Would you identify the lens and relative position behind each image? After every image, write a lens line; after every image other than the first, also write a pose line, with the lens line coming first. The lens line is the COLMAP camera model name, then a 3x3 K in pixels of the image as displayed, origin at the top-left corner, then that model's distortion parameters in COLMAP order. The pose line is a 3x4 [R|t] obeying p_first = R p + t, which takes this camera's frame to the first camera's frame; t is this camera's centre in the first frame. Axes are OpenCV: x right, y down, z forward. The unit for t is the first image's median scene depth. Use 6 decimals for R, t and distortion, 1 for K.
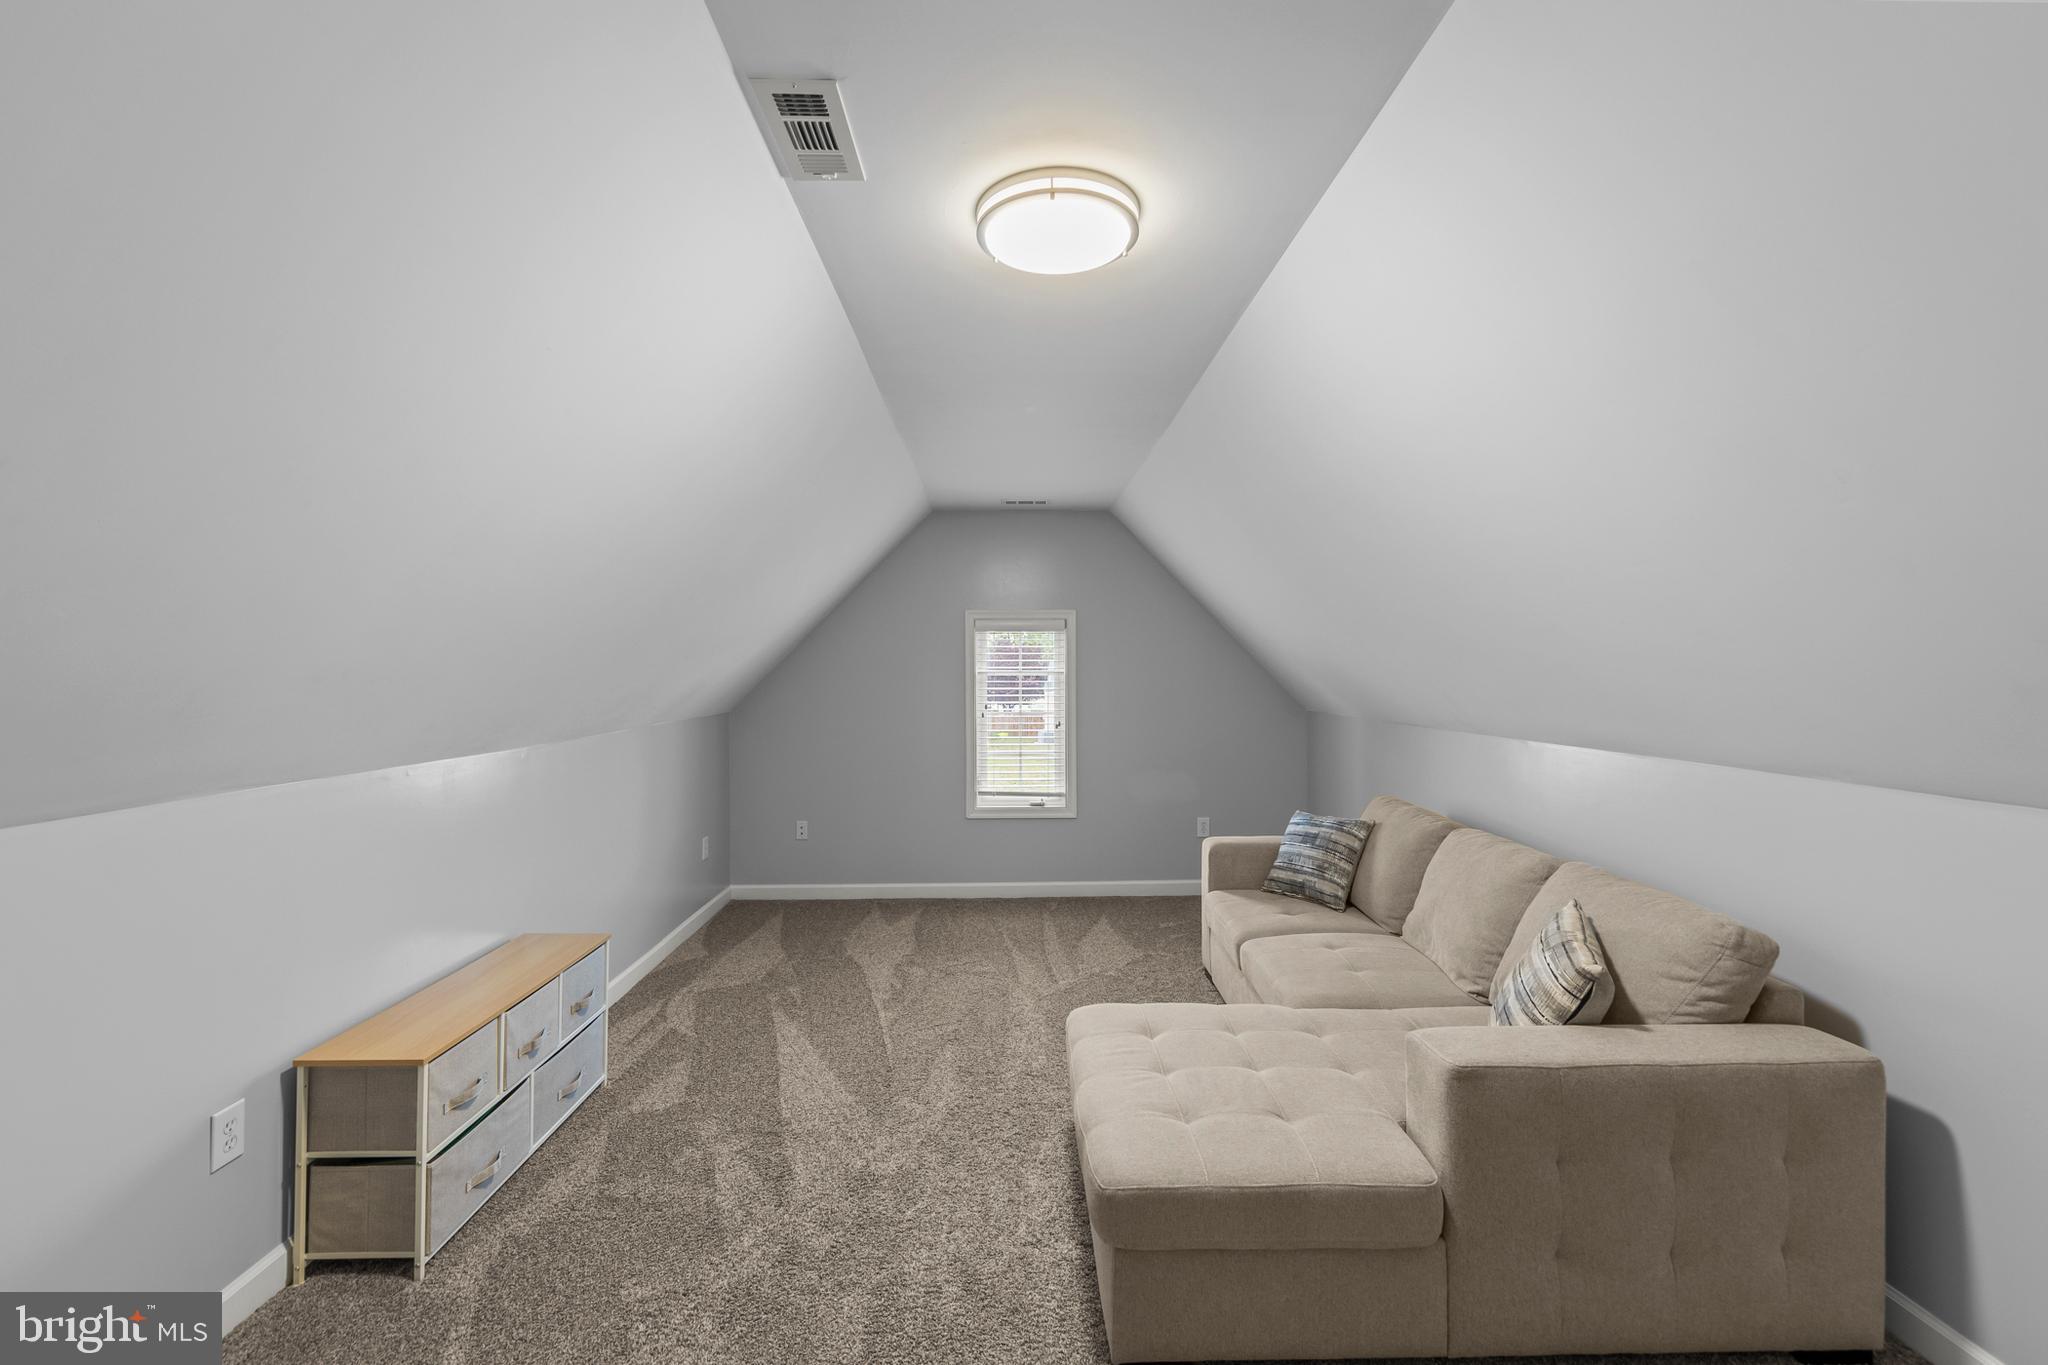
lens RADIAL K [[875.3, 0, 1040.2], [0, 875.3, 676.7], [0, 0, 1]] dist [0.009670, -0.000486]
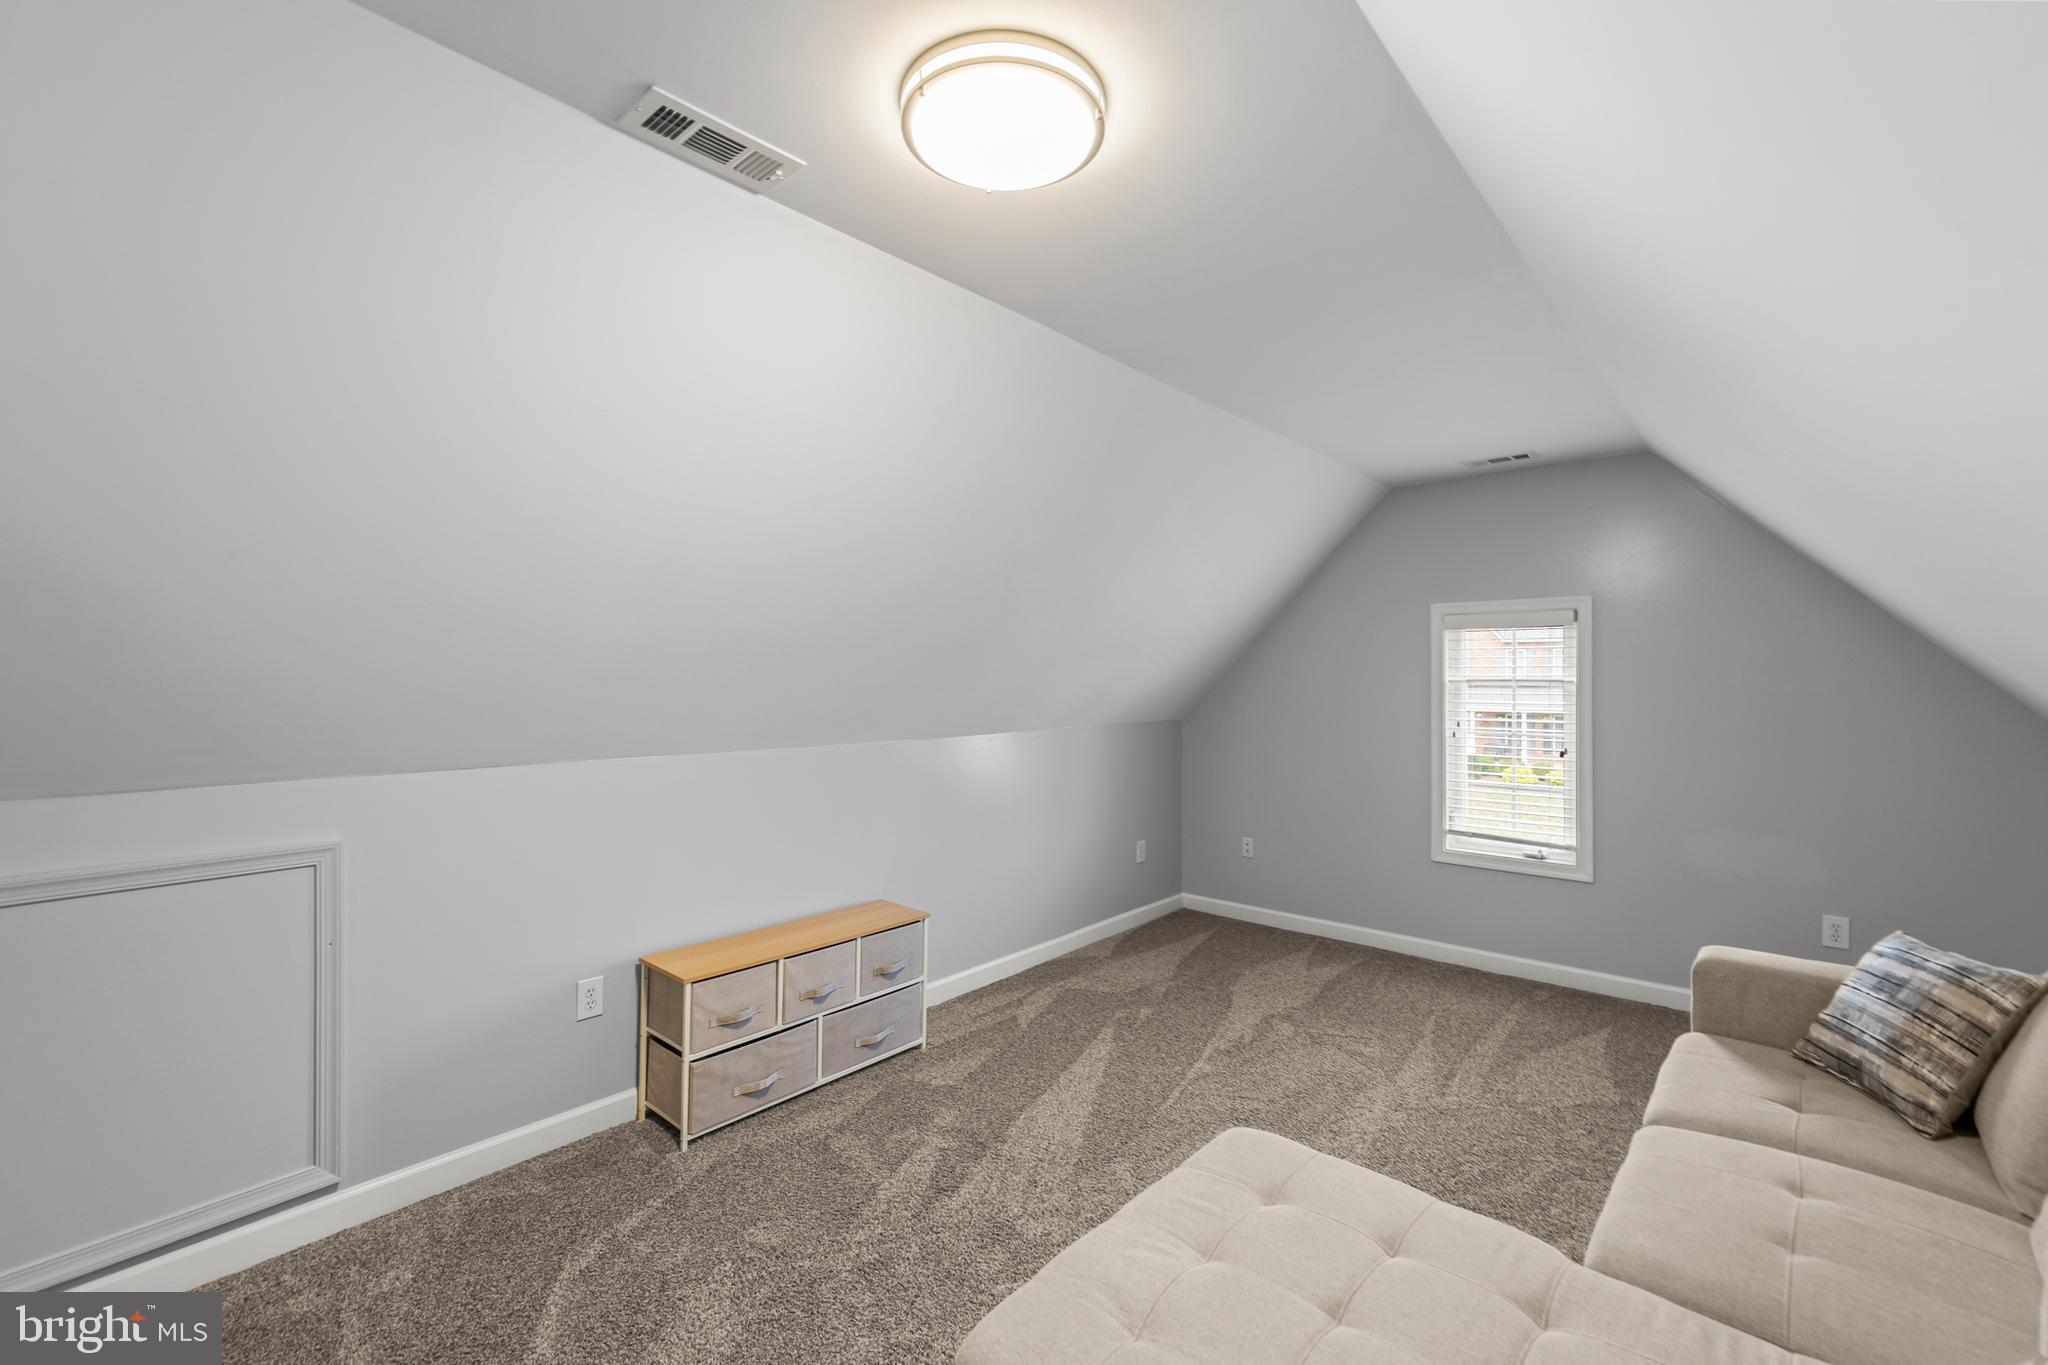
lens RADIAL K [[875.3, 0, 1030.6], [0, 875.3, 672.8], [0, 0, 1]] dist [0.009670, -0.000486]
pose [[0.728695, -0.000154, -0.684838, 0.303612], [-0.008374, 0.999923, -0.009135, -0.002696], [0.684787, 0.012392, 0.728638, 0.228464]]
